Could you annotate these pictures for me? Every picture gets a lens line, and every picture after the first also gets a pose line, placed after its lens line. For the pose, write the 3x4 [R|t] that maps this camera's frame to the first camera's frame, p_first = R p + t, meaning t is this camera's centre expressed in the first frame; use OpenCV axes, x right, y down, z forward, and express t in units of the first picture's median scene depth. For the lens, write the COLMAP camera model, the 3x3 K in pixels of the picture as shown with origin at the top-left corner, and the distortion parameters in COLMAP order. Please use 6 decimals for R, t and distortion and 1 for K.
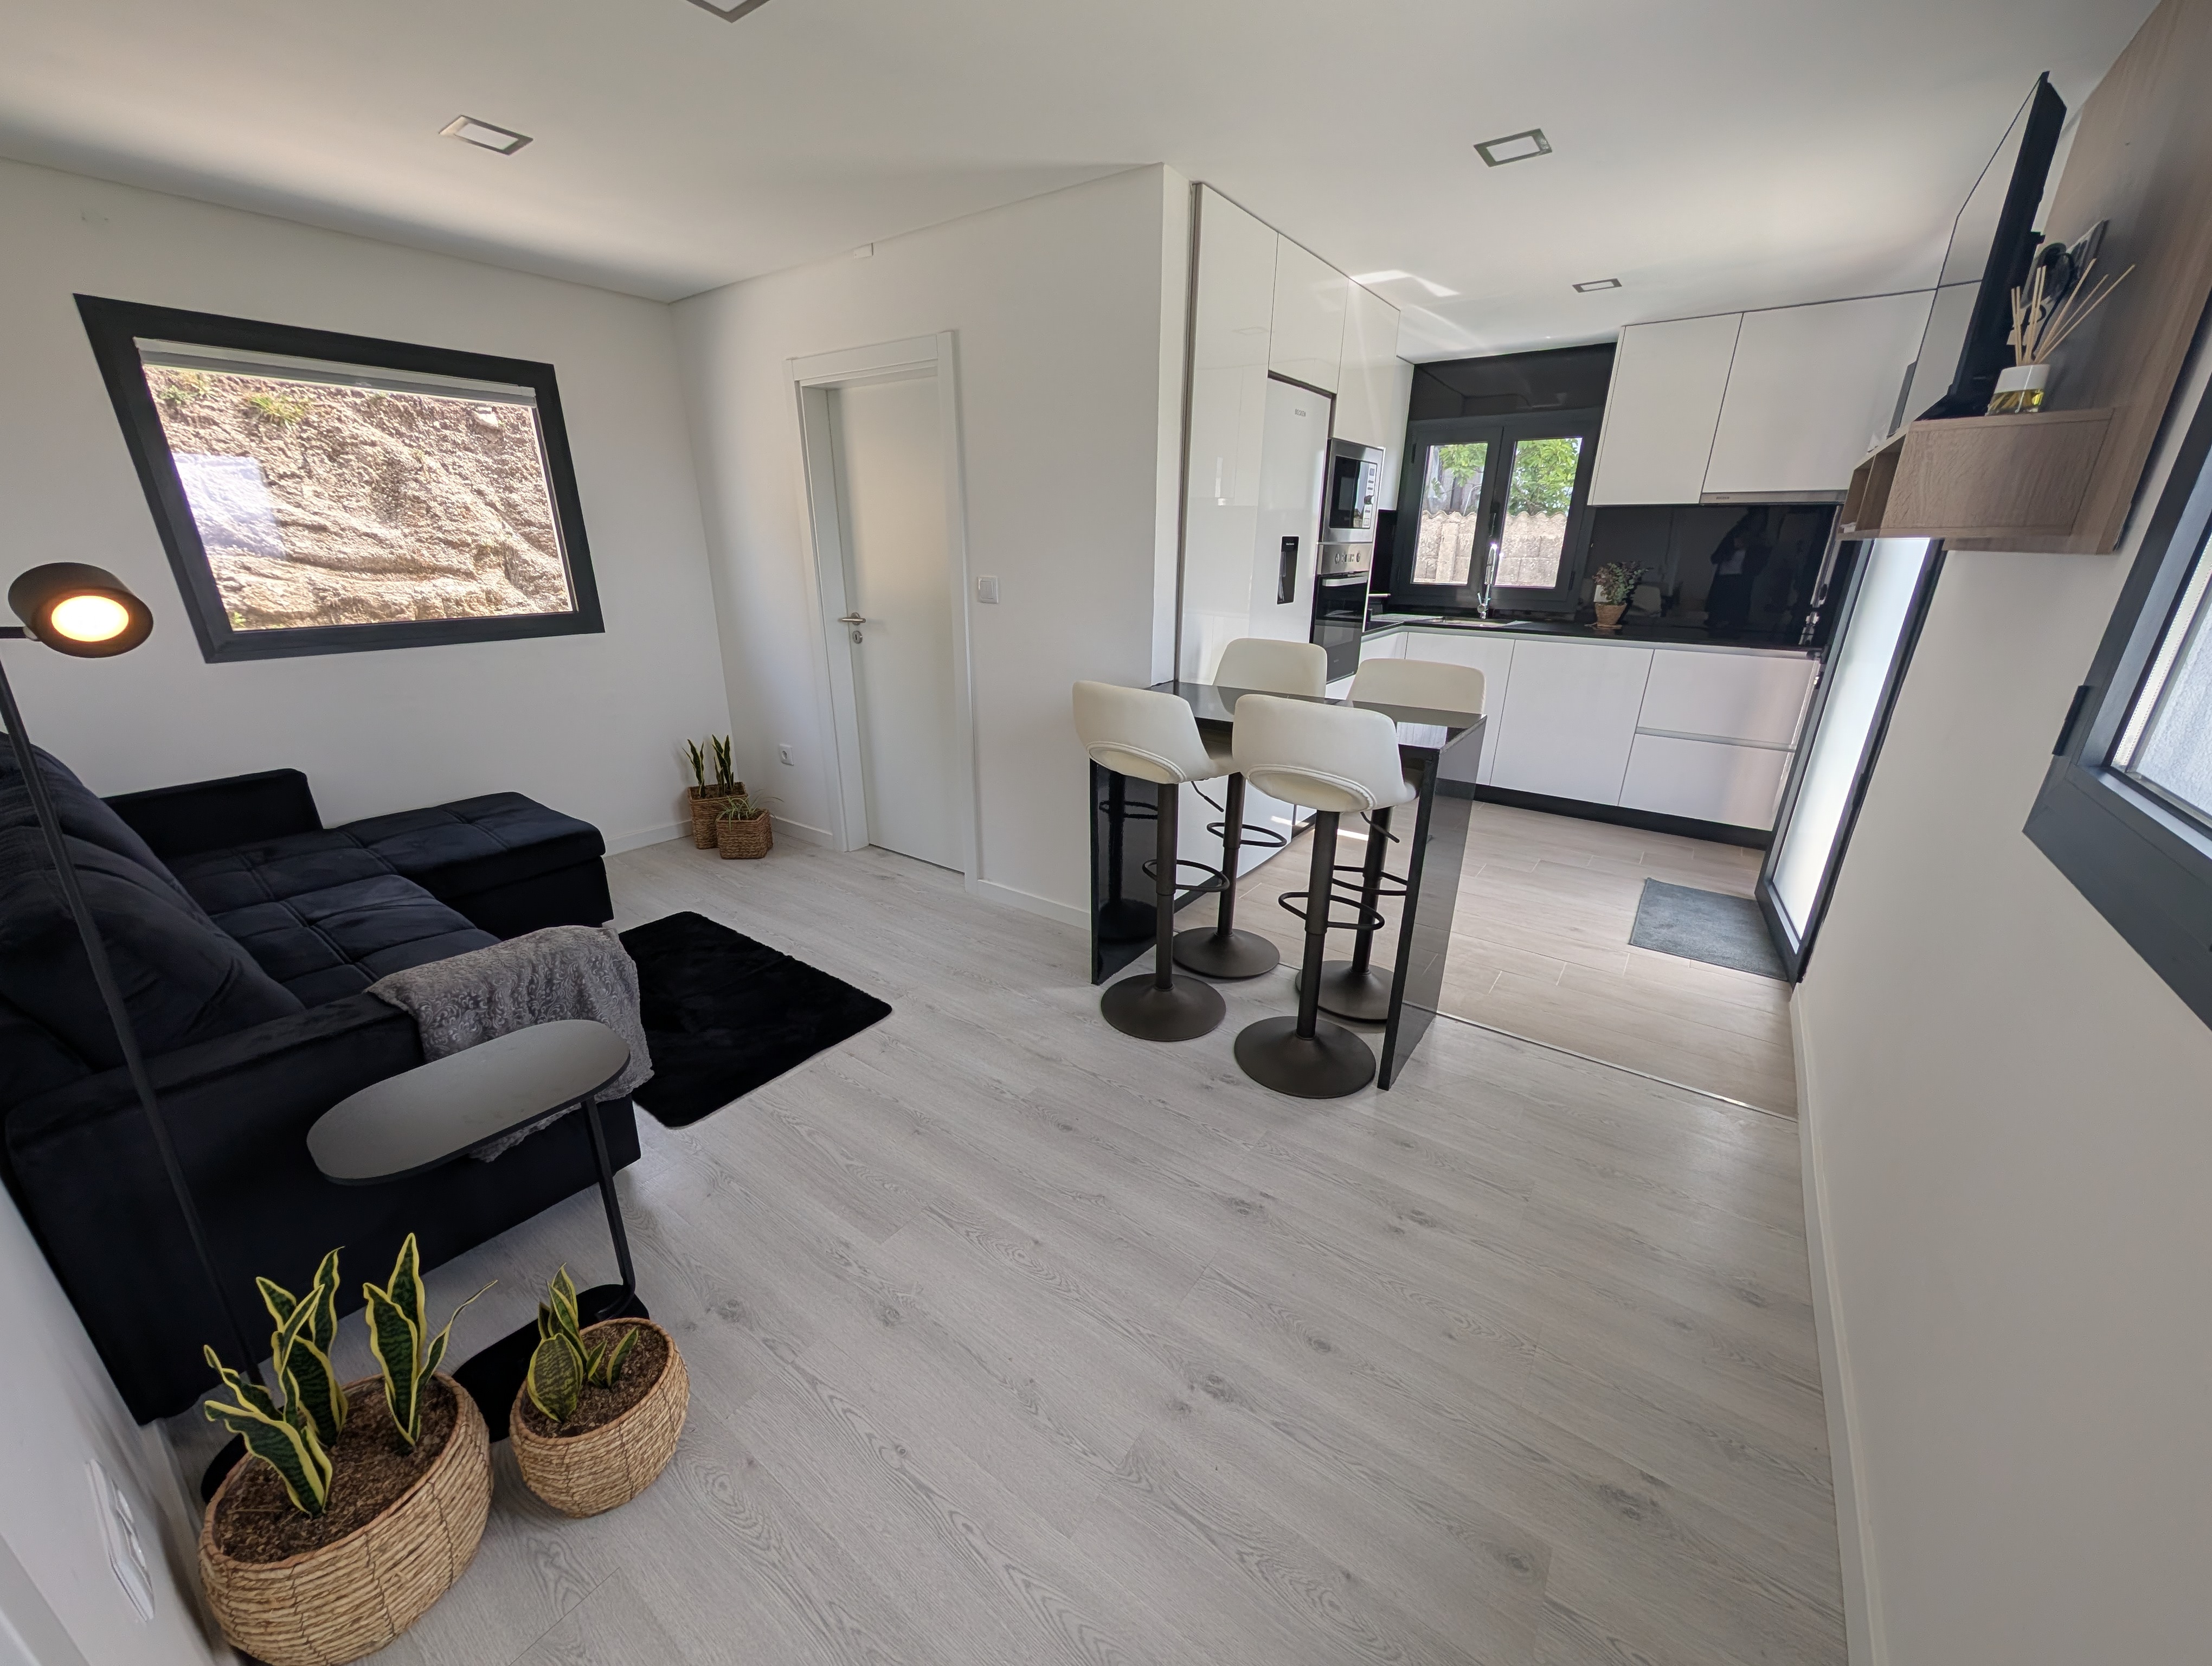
lens RADIAL K [[840.4, 0, 1095.8], [0, 840.4, 841.7], [0, 0, 1]] dist [0.001246, 0.000078]
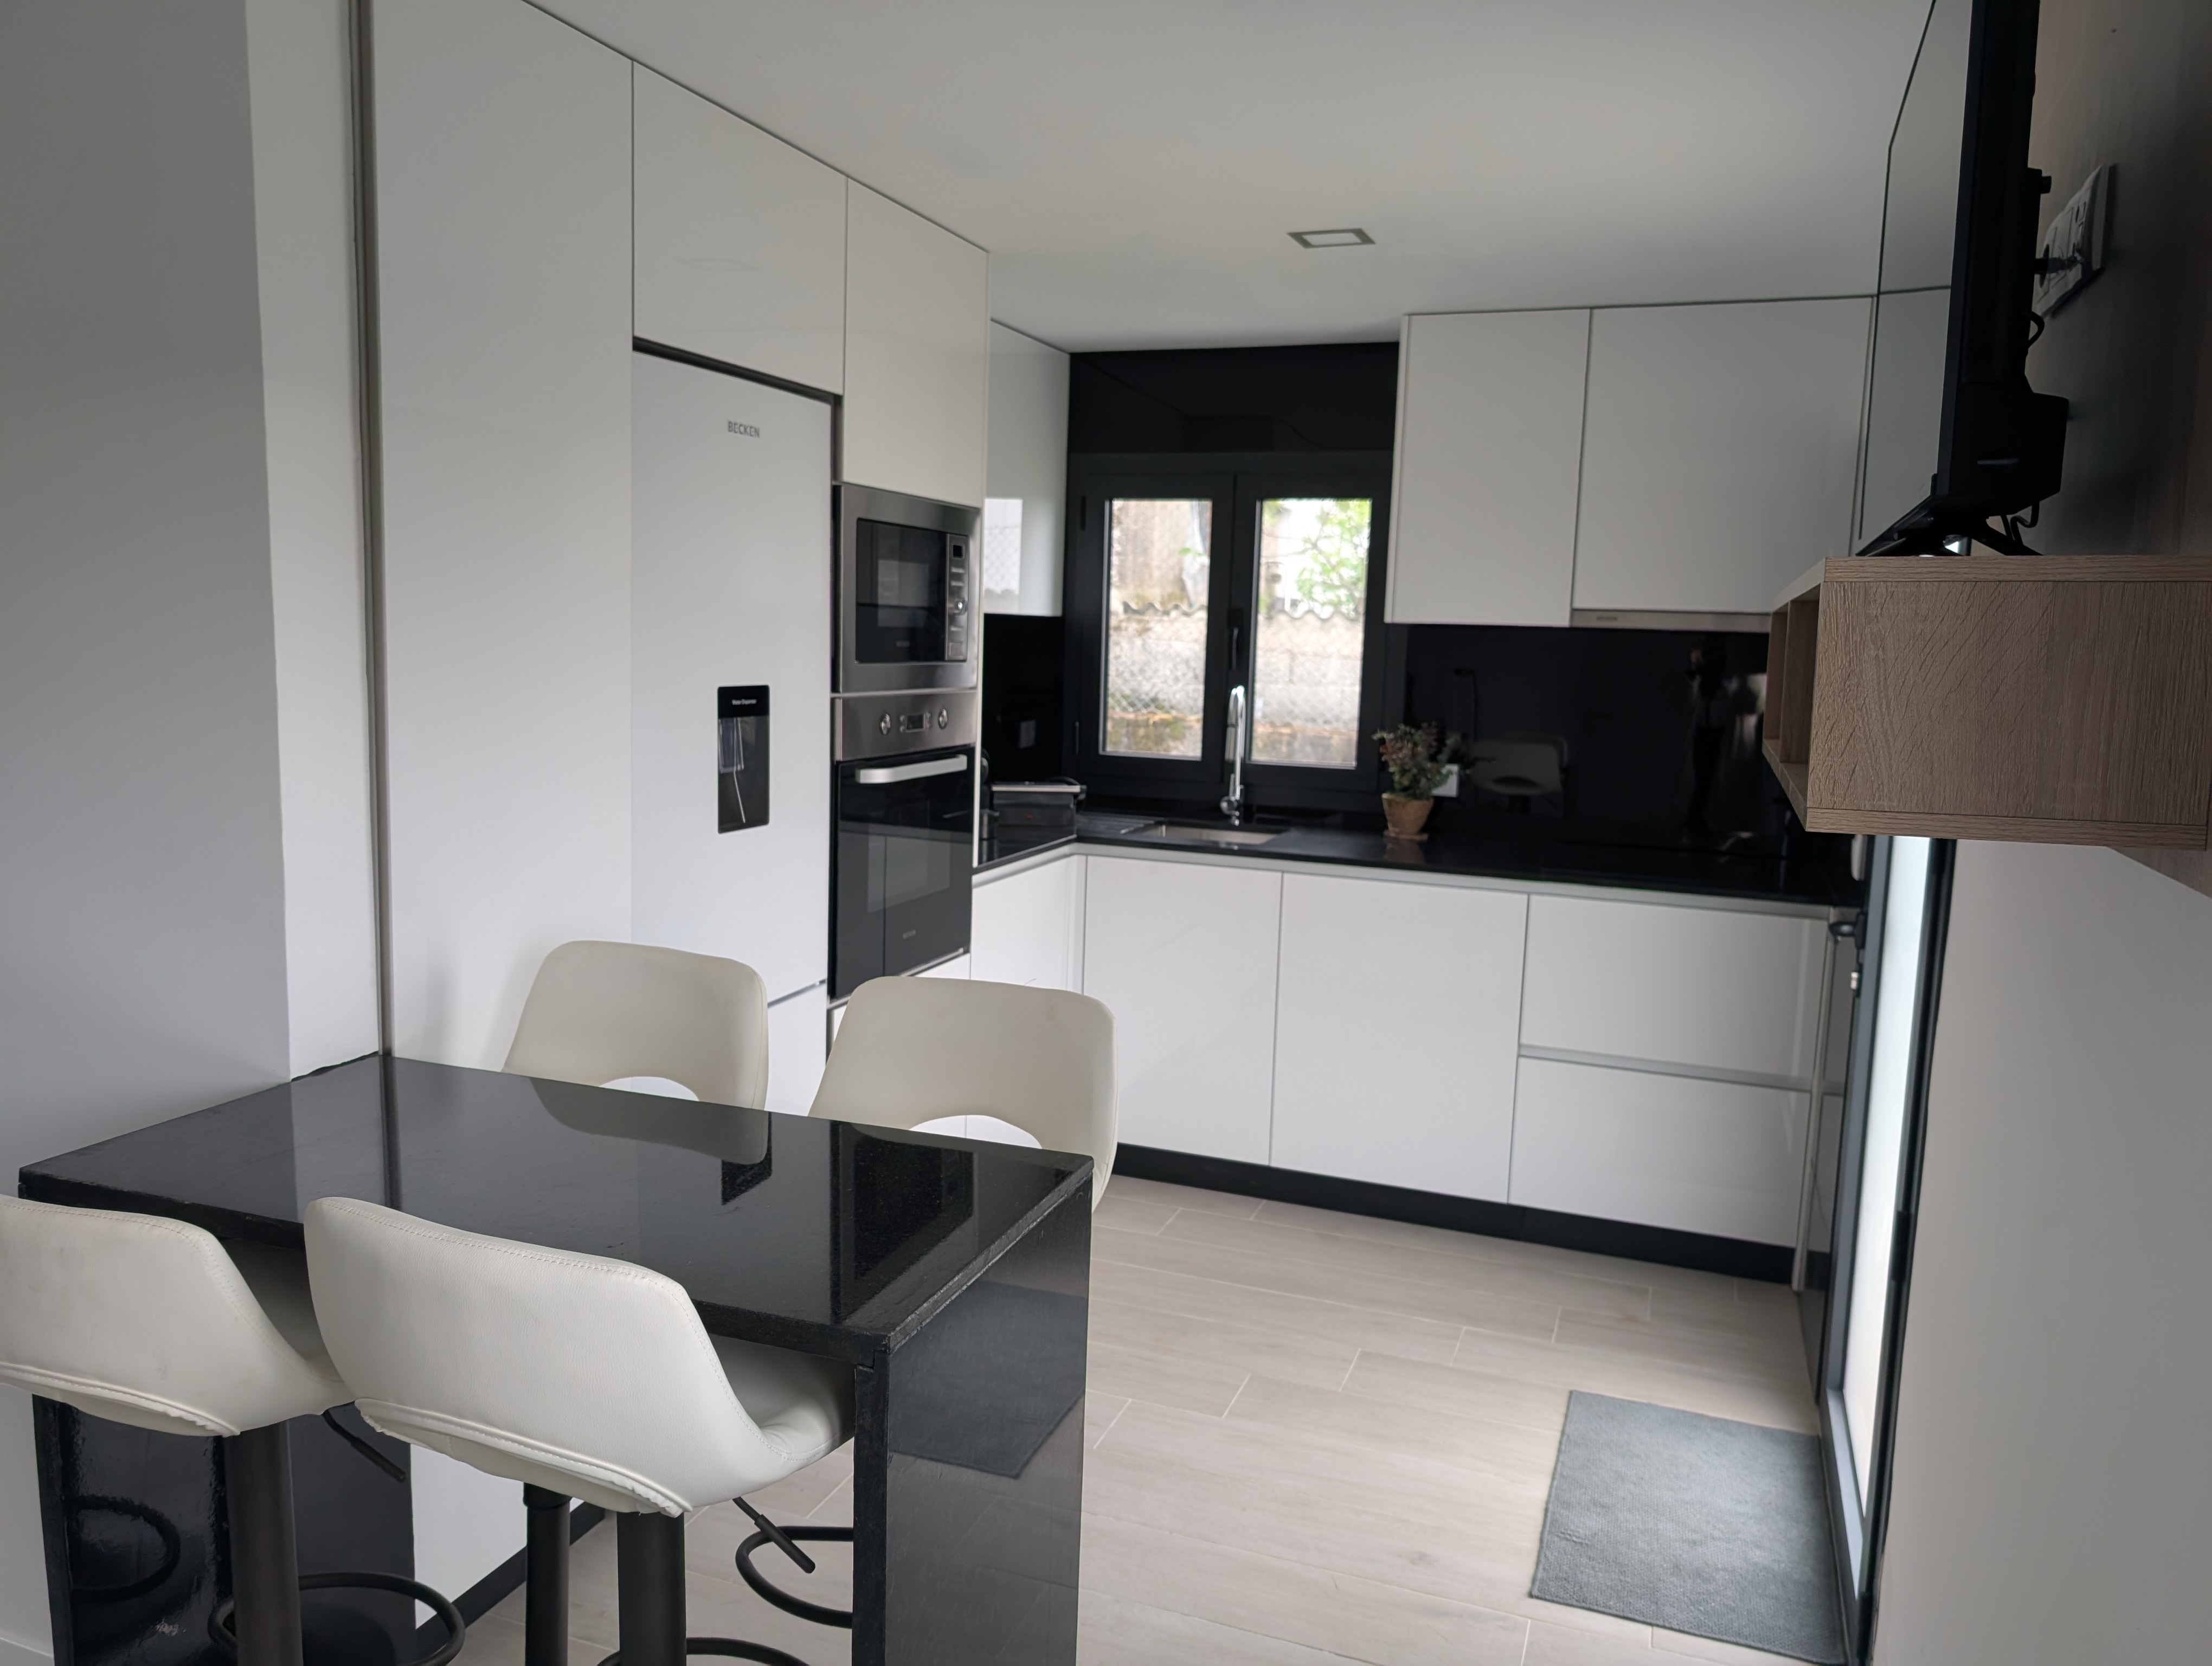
lens RADIAL K [[1594.3, 0, 1112.6], [0, 1594.3, 830.1], [0, 0, 1]] dist [0.038341, -0.038237]
pose [[0.962267, -0.010368, 0.271908, 0.186488], [0.068333, 0.976460, -0.204591, -0.102119], [-0.263386, 0.215451, 0.940324, 0.171687]]
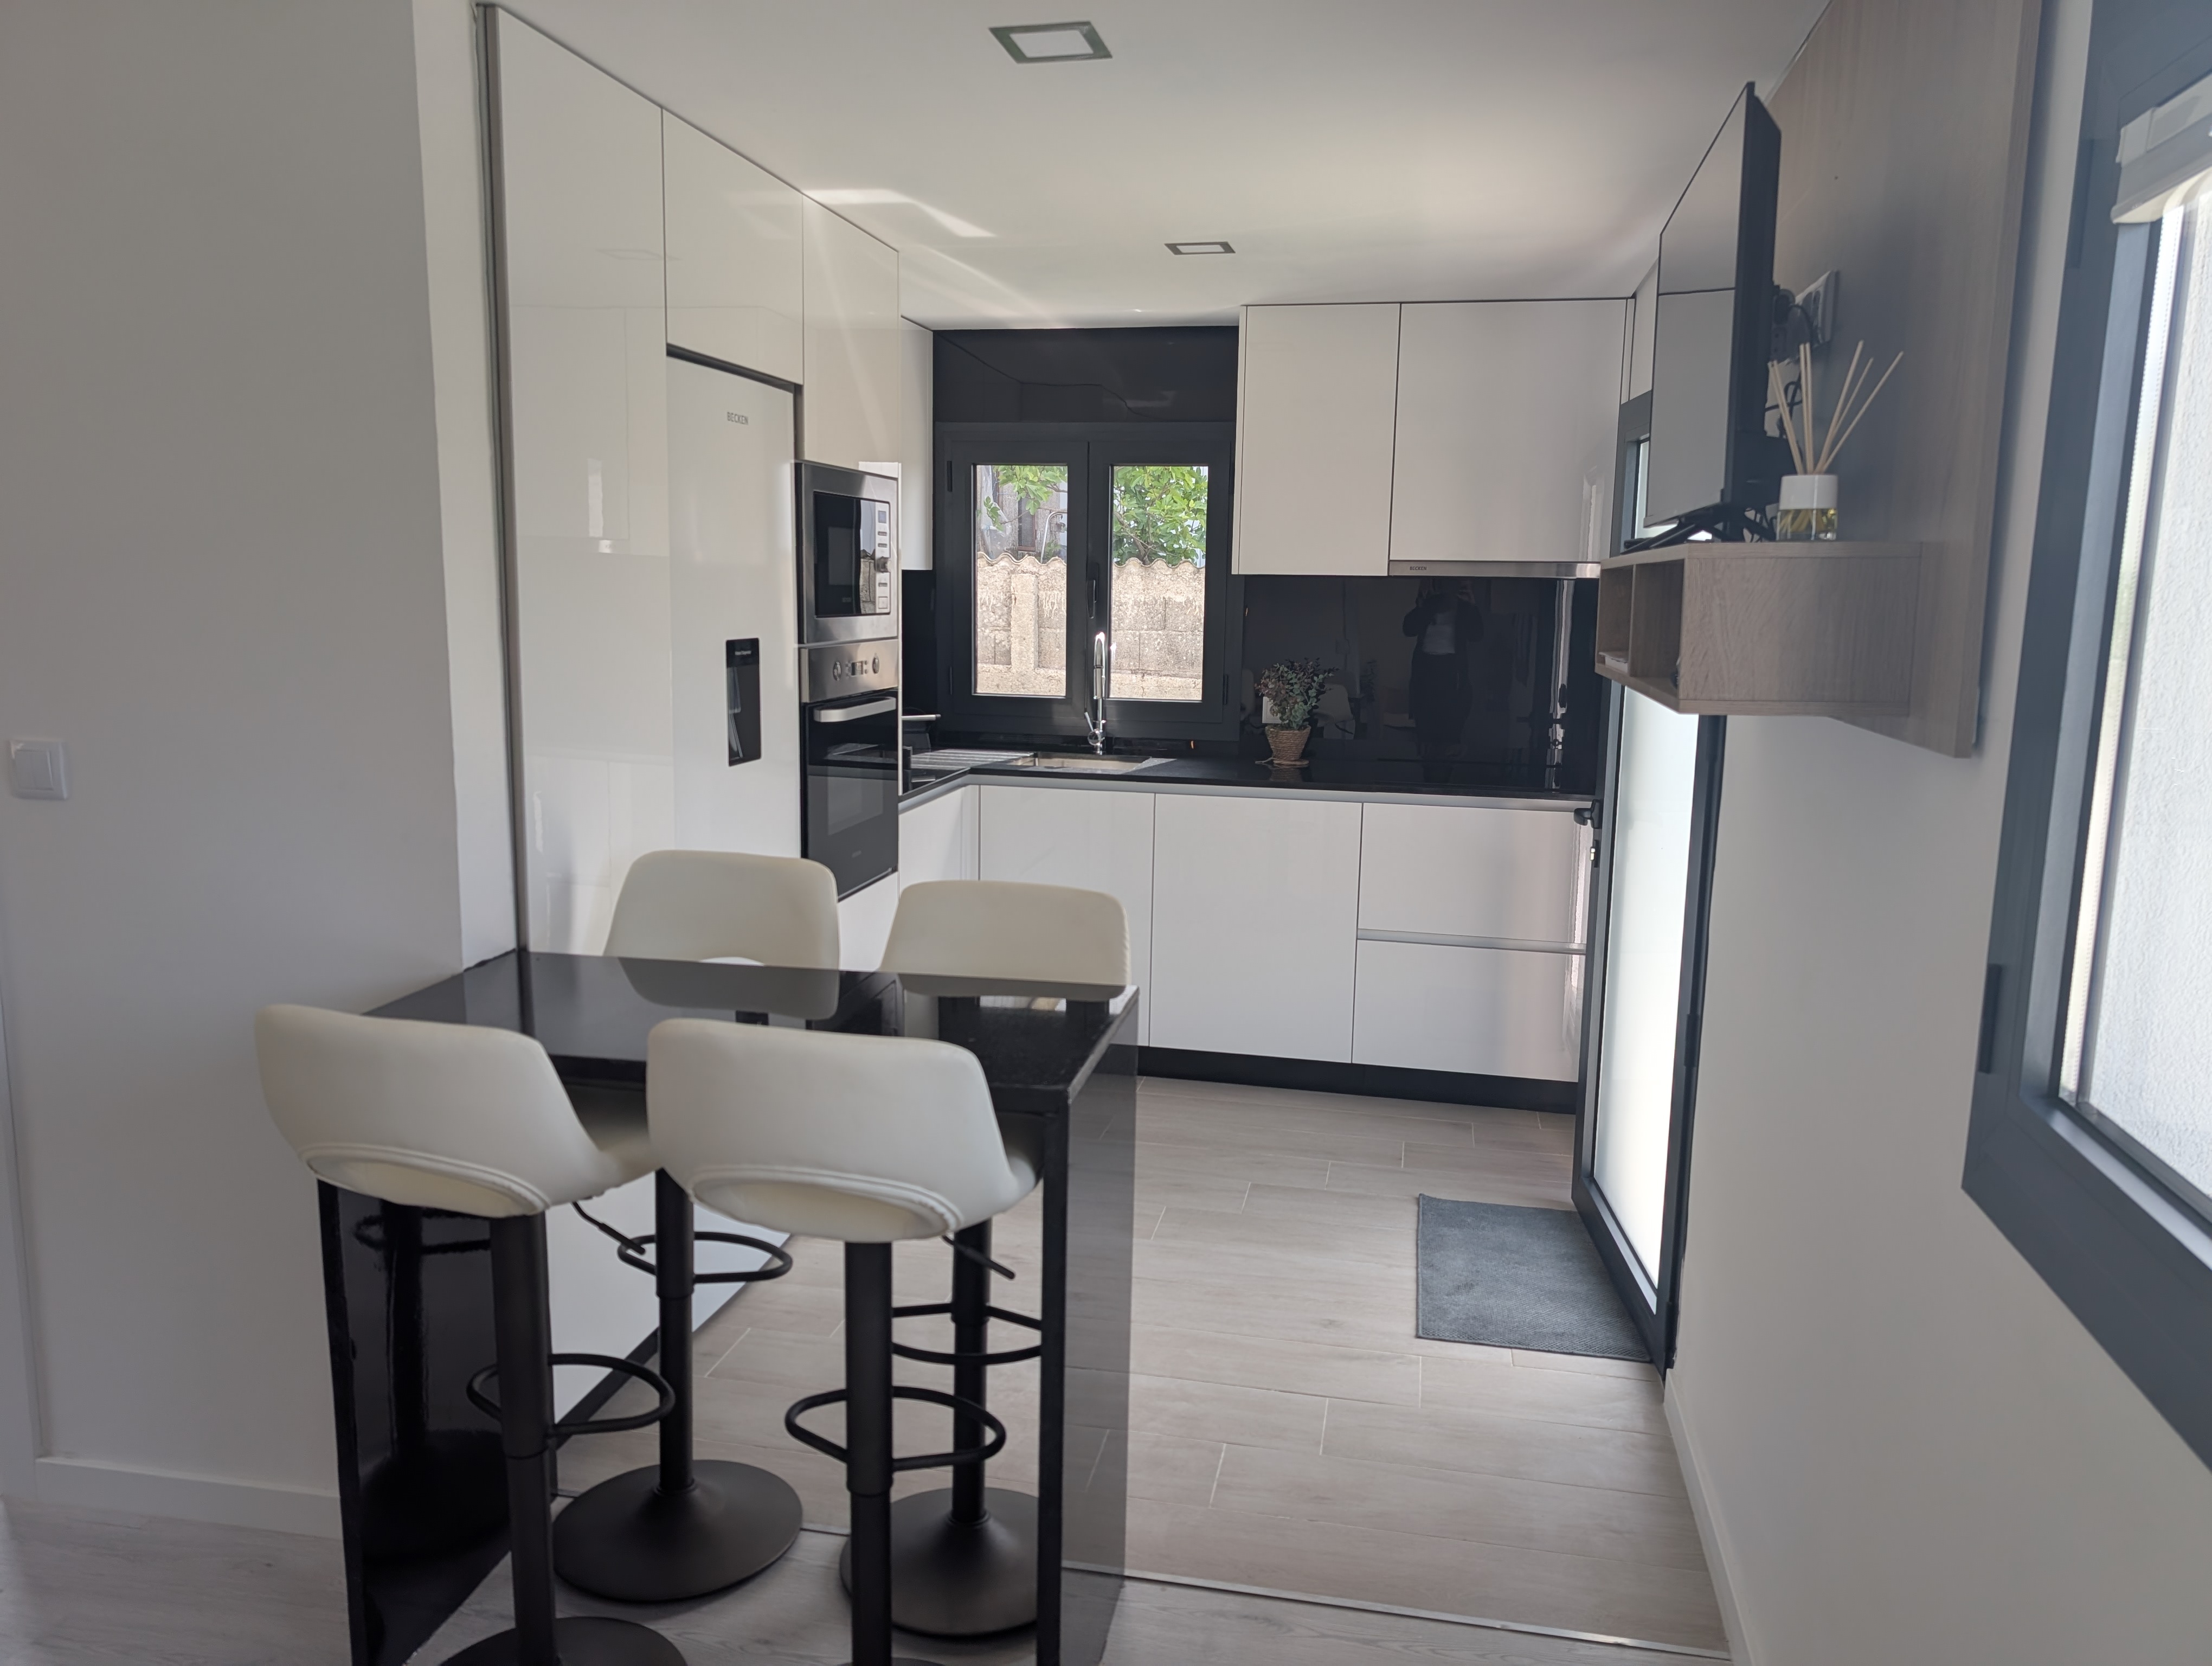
lens RADIAL K [[1594.3, 0, 1110.3], [0, 1594.3, 823.8], [0, 0, 1]] dist [0.038341, -0.038237]
pose [[0.908131, -0.053799, 0.415215, 0.023114], [0.131309, 0.978273, -0.160436, -0.064547], [-0.397562, 0.200219, 0.895465, 0.054274]]
